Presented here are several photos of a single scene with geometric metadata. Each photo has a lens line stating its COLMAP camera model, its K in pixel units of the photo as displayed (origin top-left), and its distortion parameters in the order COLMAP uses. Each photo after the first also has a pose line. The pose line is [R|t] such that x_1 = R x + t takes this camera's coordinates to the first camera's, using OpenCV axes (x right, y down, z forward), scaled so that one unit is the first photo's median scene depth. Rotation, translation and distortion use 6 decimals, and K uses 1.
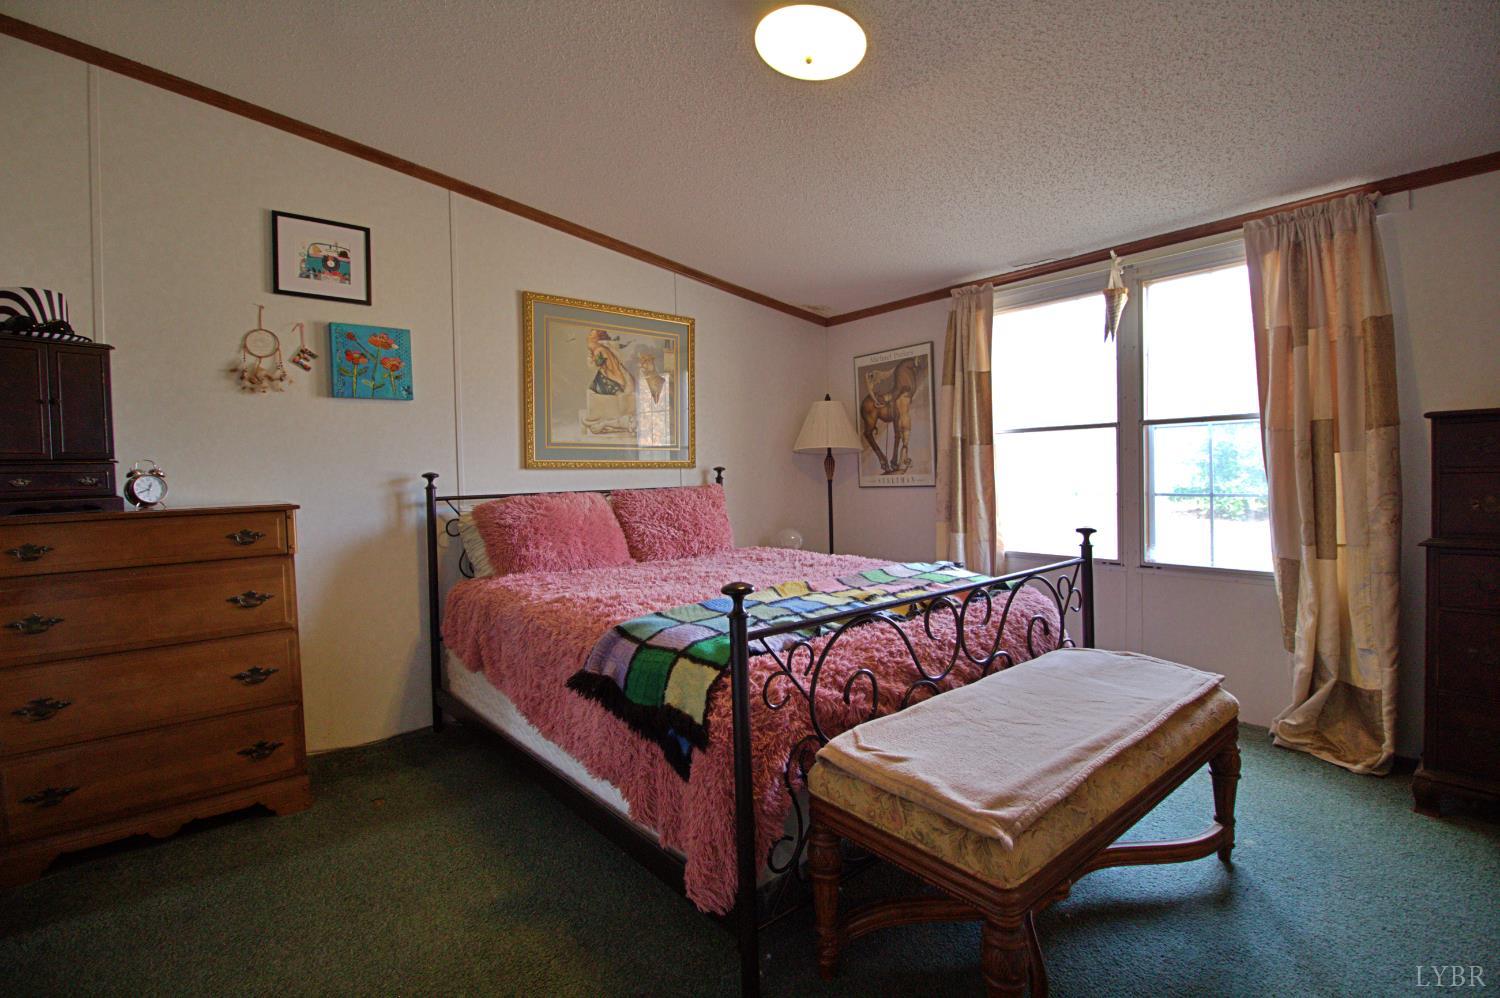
lens RADIAL K [[701.0, 0, 761.2], [0, 701.0, 488.8], [0, 0, 1]] dist [-0.002777, -0.000774]
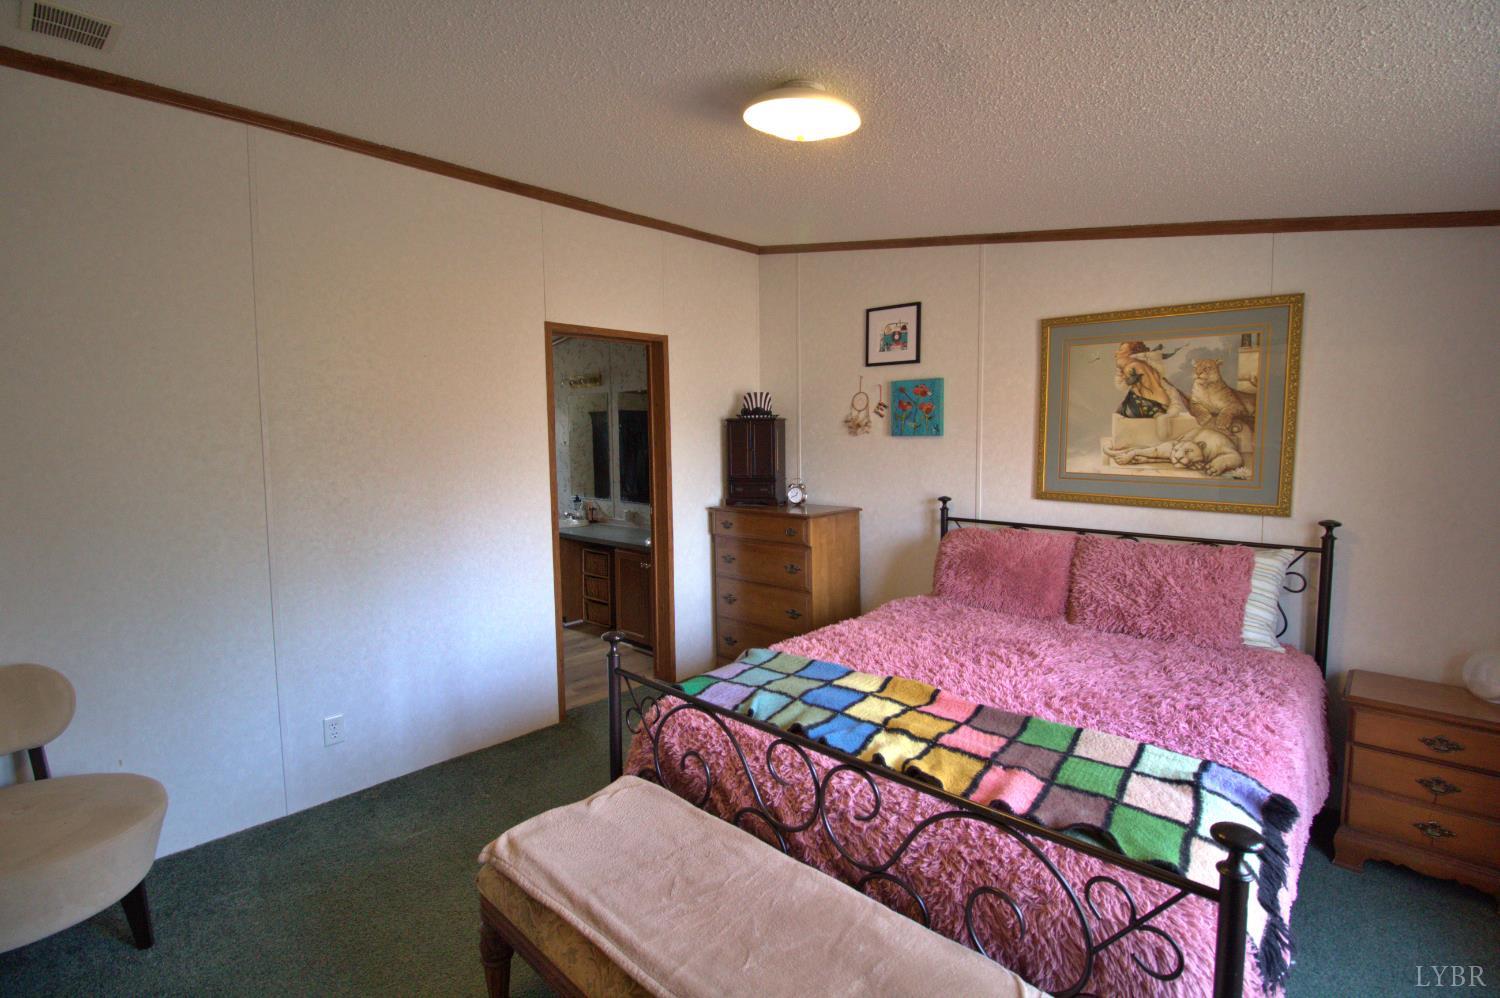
lens RADIAL K [[701.0, 0, 761.2], [0, 701.0, 488.8], [0, 0, 1]] dist [-0.002777, -0.000774]
pose [[0.121462, 0.099515, -0.987595, 0.676999], [-0.023758, 0.994968, 0.097336, -0.146504], [0.992312, 0.011641, 0.123215, 0.544351]]
